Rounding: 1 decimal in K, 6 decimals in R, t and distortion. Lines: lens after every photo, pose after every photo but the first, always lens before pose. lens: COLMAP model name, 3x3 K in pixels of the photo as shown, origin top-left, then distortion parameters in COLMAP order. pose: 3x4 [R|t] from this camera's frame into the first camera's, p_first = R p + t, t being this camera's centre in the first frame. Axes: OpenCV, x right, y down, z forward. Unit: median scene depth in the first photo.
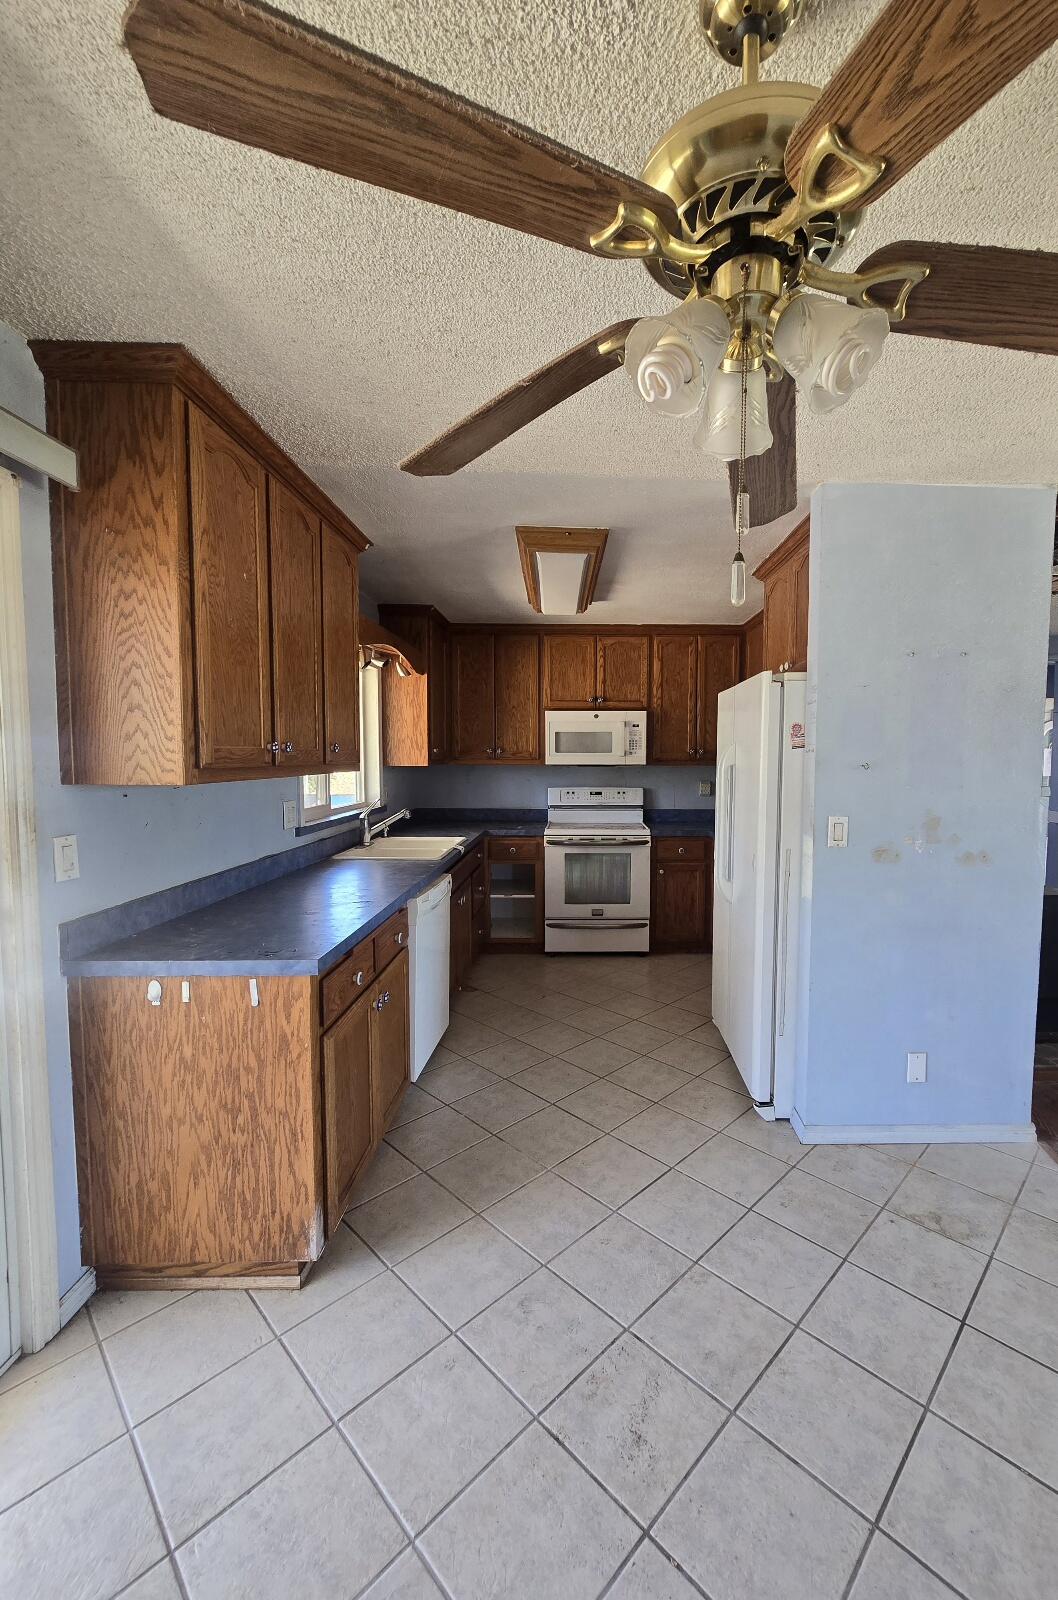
lens RADIAL K [[656.9, 0, 590.4], [0, 656.9, 797.6], [0, 0, 1]] dist [-0.010135, 0.004342]
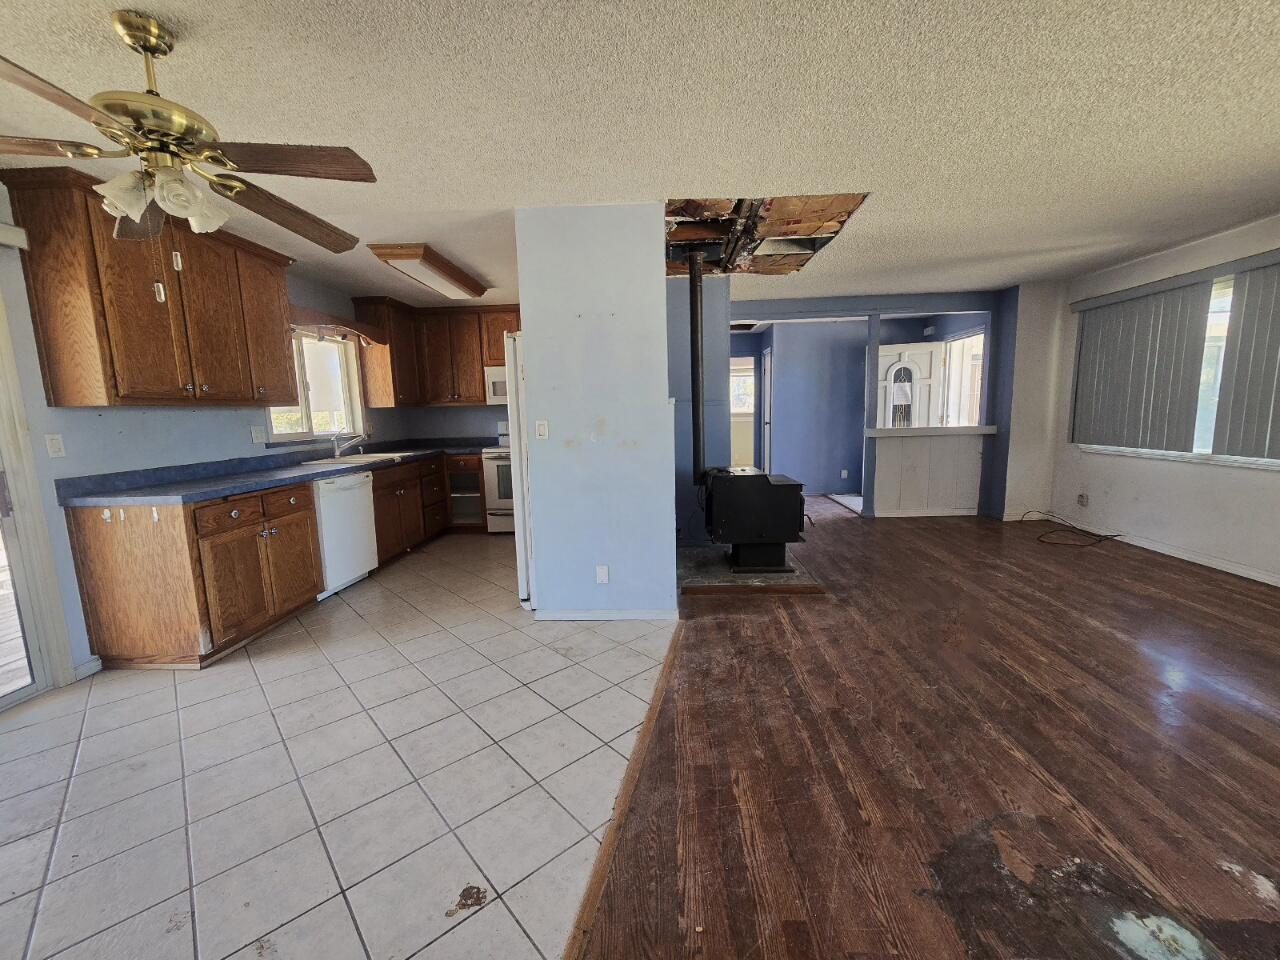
lens RADIAL K [[525.6, 0, 635.2], [0, 525.6, 485.8], [0, 0, 1]] dist [-0.002860, 0.000459]
pose [[0.996617, -0.020654, -0.079552, 0.399892], [0.026883, 0.996587, 0.078051, 0.053099], [0.077668, -0.079926, 0.993770, -0.160951]]
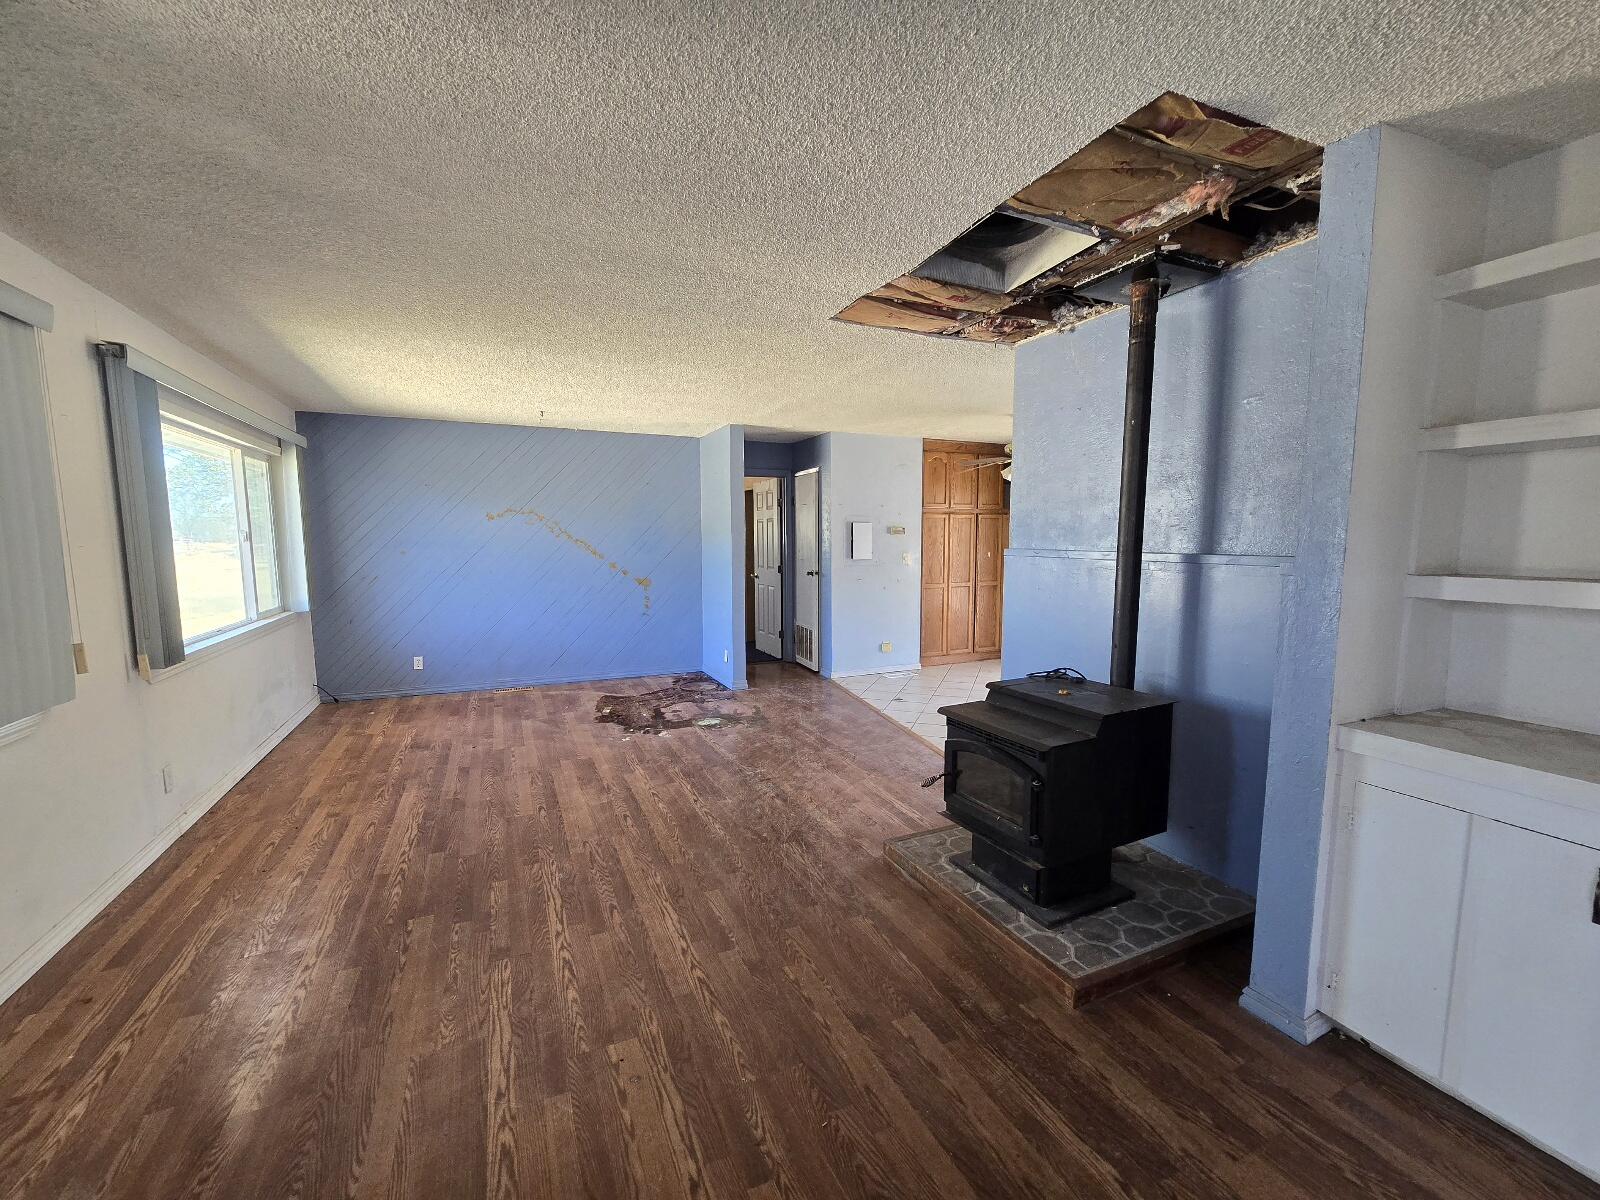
lens RADIAL K [[654.9, 0, 795.6], [0, 654.9, 603.7], [0, 0, 1]] dist [-0.001858, 0.000567]
pose [[-0.916436, 0.036747, -0.398491, 0.984555], [-0.028605, 0.987213, 0.156822, -0.064140], [0.399158, 0.155116, -0.903666, 1.234436]]
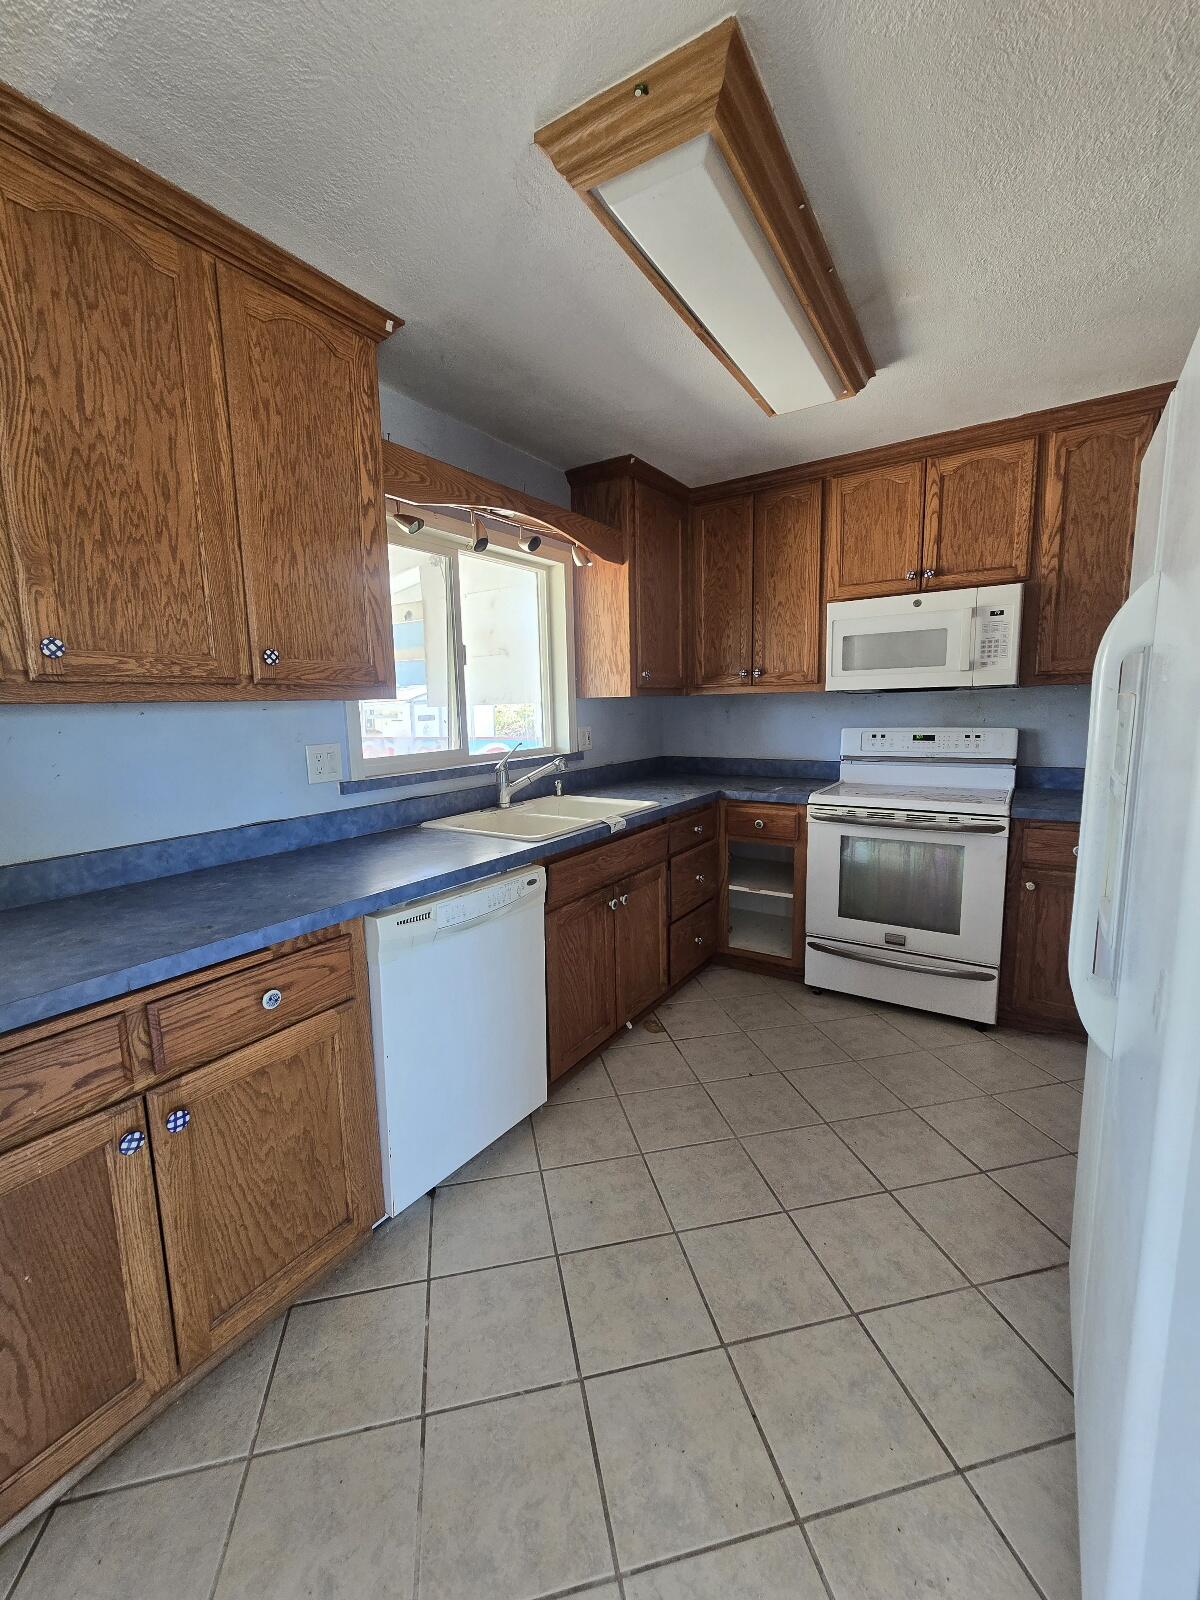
lens RADIAL K [[654.9, 0, 593.1], [0, 654.9, 794.9], [0, 0, 1]] dist [-0.001858, 0.000567]
pose [[0.821594, 0.054992, -0.567414, 0.126944], [-0.009702, 0.996541, 0.082533, -0.000854], [0.569990, -0.062303, 0.819286, 0.410000]]
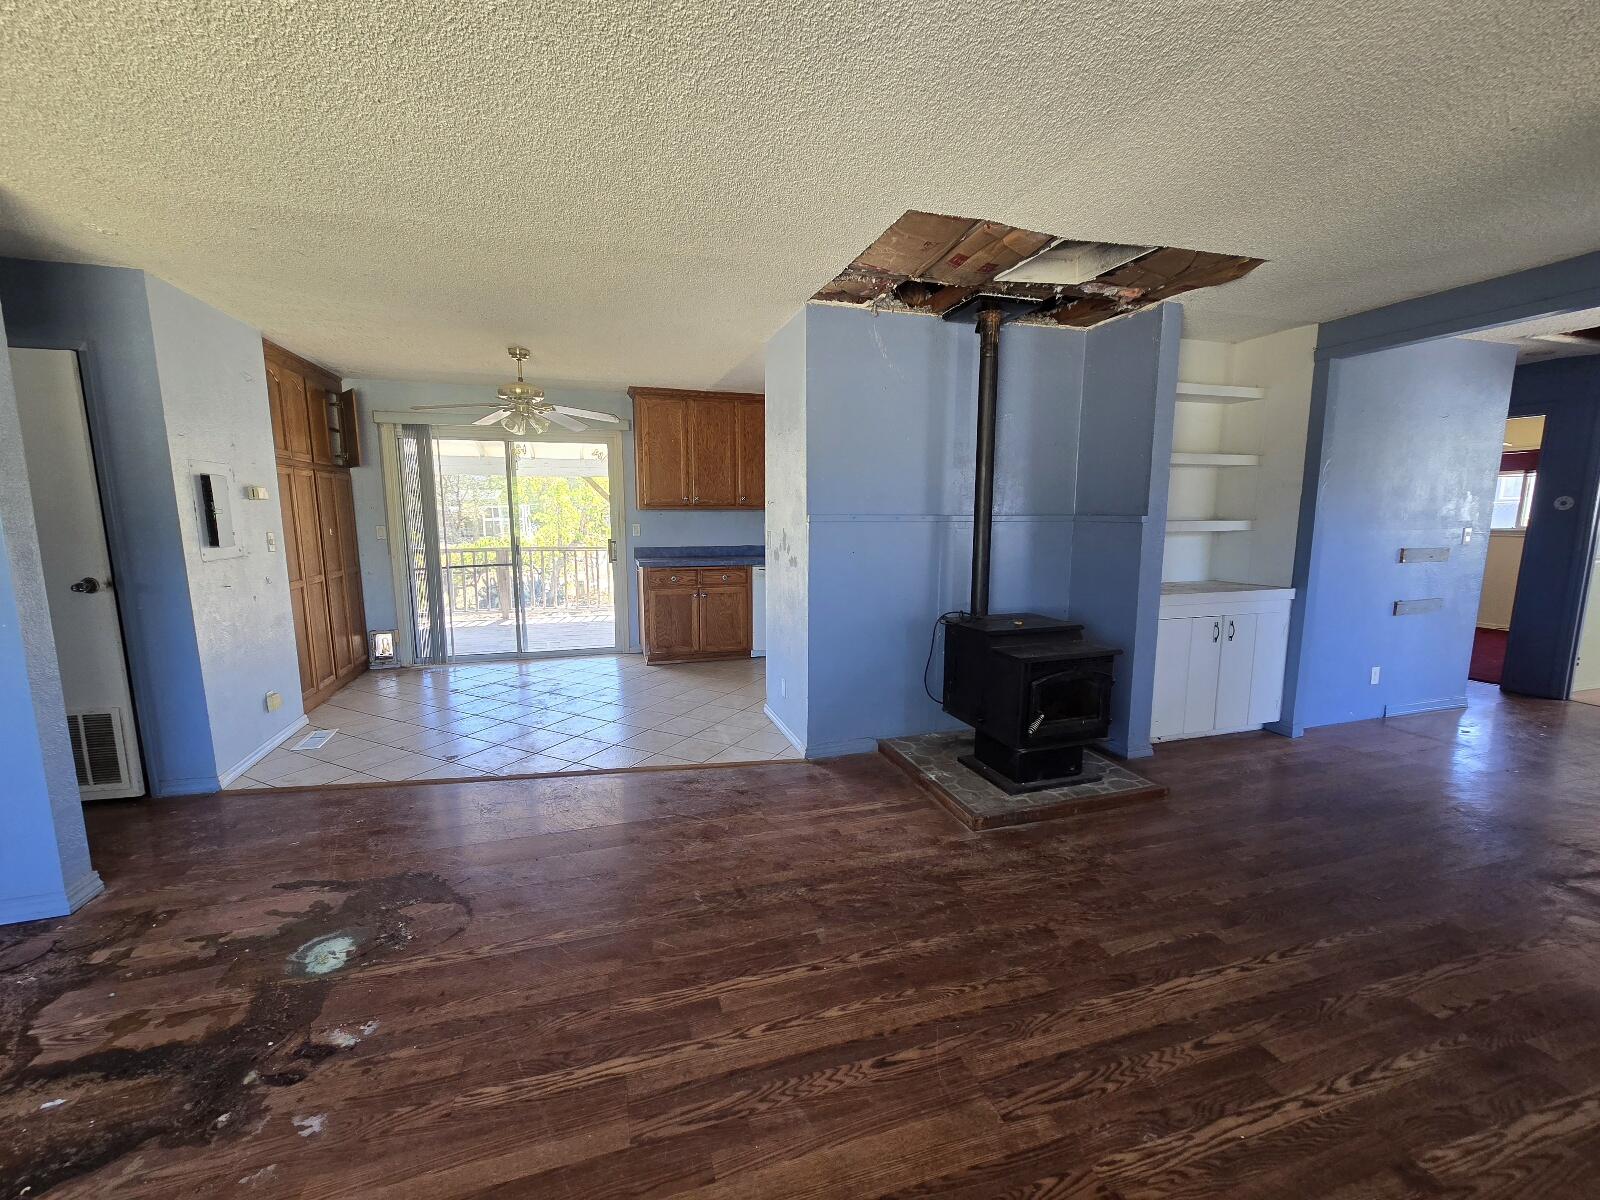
lens RADIAL K [[654.9, 0, 795.6], [0, 654.9, 603.7], [0, 0, 1]] dist [-0.001858, 0.000567]
pose [[0.280844, 0.132712, -0.950534, 1.185069], [-0.059053, 0.990907, 0.120901, 0.002226], [0.957935, 0.022178, 0.286127, 0.319924]]
